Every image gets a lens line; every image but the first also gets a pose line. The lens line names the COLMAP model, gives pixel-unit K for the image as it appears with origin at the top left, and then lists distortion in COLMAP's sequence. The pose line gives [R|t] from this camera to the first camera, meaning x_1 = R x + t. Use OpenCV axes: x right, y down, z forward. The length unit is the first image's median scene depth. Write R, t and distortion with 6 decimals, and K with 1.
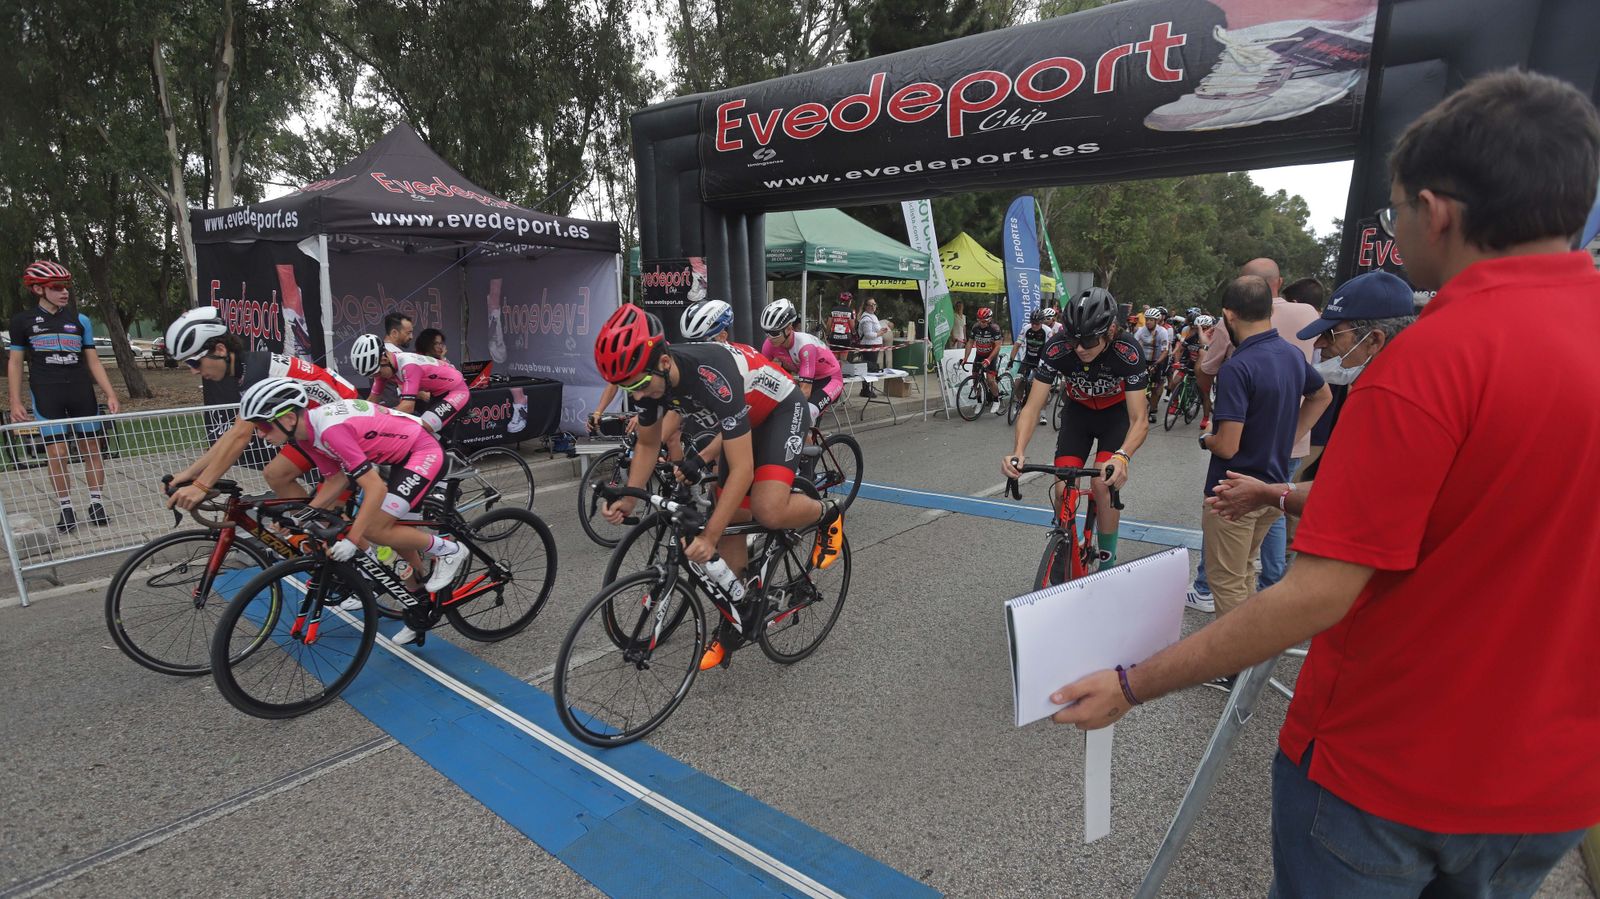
lens RADIAL K [[769.0, 0, 801.6], [0, 769.0, 496.4], [0, 0, 1]] dist [-0.069850, 0.030698]
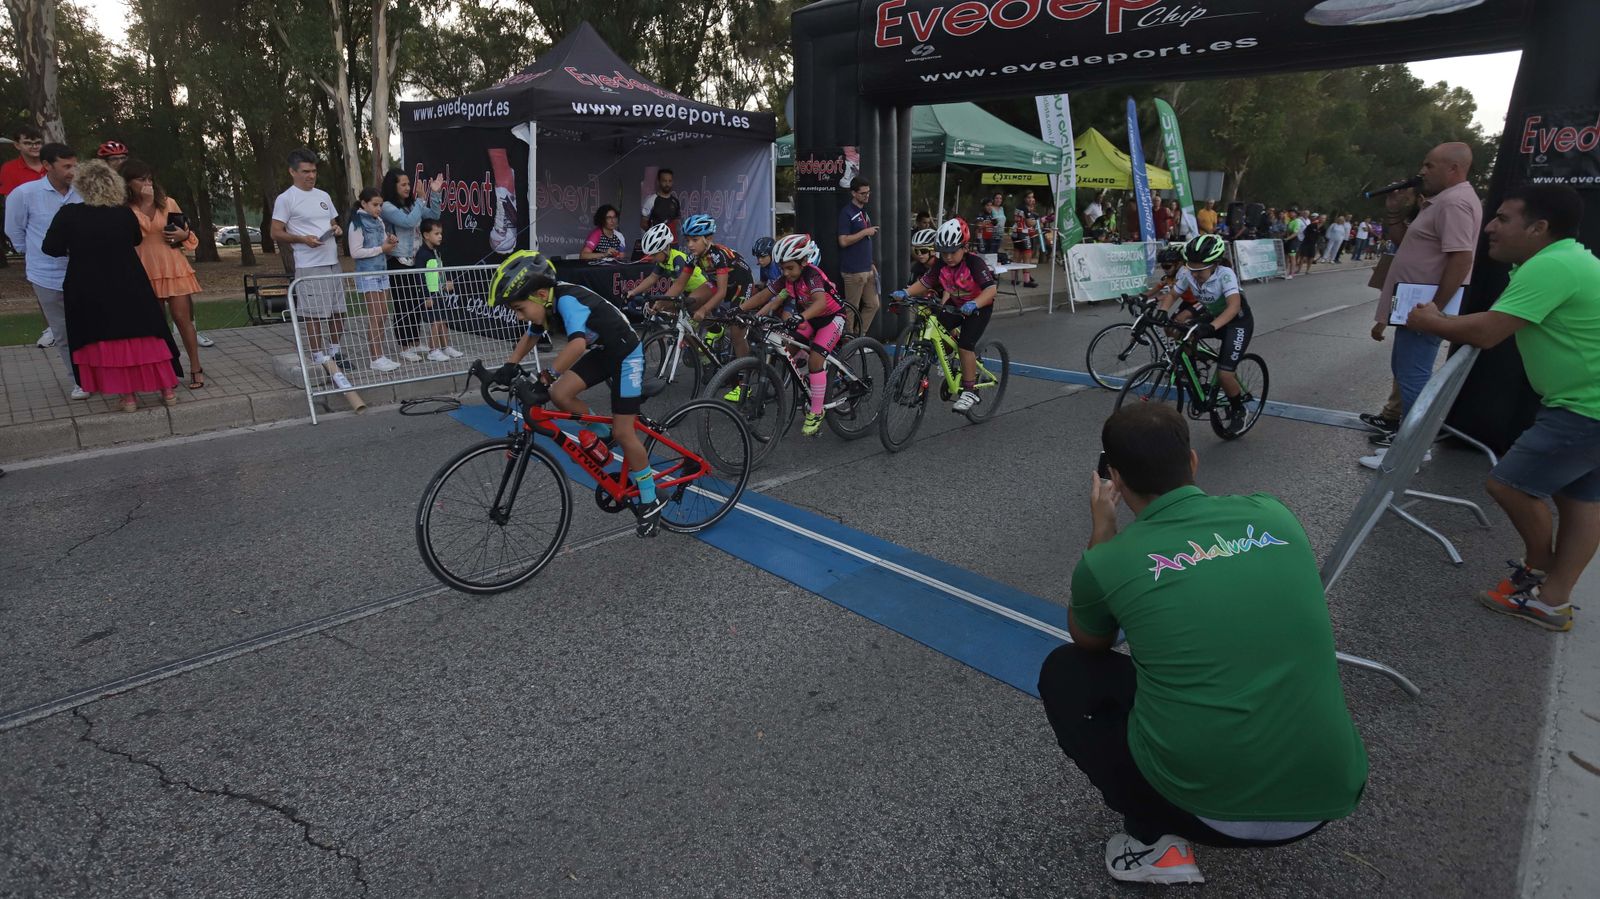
lens RADIAL K [[784.2, 0, 792.4], [0, 784.2, 412.6], [0, 0, 1]] dist [-0.062255, 0.024002]
pose [[0.991143, 0.045261, -0.124845, -0.064525], [-0.043236, 0.998886, 0.018880, 0.042947], [0.125561, -0.013315, 0.991997, -0.101318]]
